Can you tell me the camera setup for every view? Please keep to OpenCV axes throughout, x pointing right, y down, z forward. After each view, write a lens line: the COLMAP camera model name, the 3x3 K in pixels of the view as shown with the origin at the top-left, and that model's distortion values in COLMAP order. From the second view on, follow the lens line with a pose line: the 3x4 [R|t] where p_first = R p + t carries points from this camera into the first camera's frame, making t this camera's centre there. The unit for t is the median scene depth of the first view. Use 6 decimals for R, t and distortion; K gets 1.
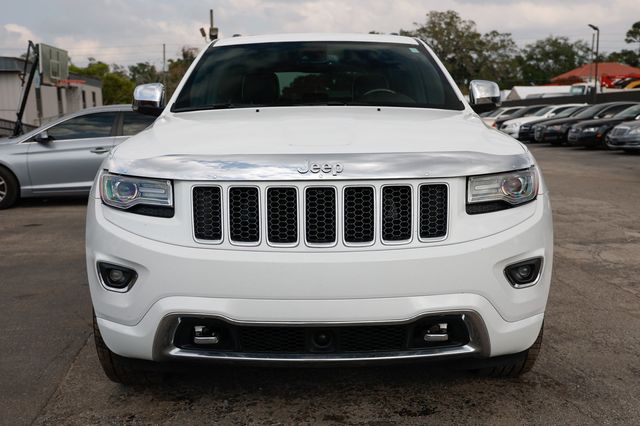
lens RADIAL K [[669.0, 0, 320.0], [0, 669.0, 213.0], [0, 0, 1]] dist [-0.005713, 0.129752]
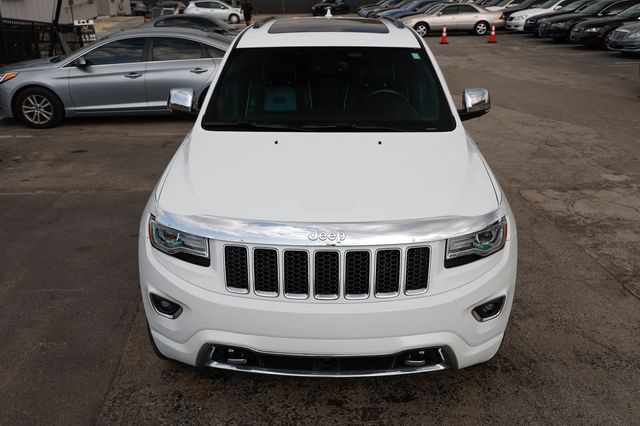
lens RADIAL K [[609.7, 0, 320.0], [0, 609.7, 213.0], [0, 0, 1]] dist [-0.004207, 0.113717]
pose [[0.999655, 0.016926, -0.020090, 0.007606], [-0.012496, 0.979078, 0.203100, -0.273016], [0.023107, -0.202779, 0.978952, -0.077243]]
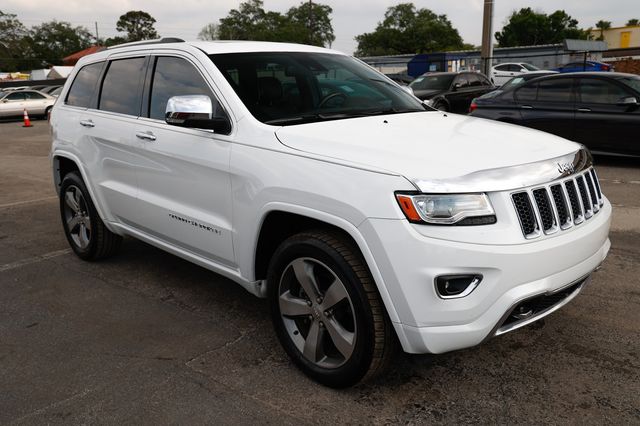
lens RADIAL K [[548.2, 0, 319.3], [0, 548.2, 203.5], [0, 0, 1]] dist [0.016165, 0.016858]
pose [[0.730209, -0.149617, 0.666640, -0.917910], [0.110420, 0.988744, 0.100958, -0.135083], [-0.674242, -0.000110, 0.738511, 0.410191]]
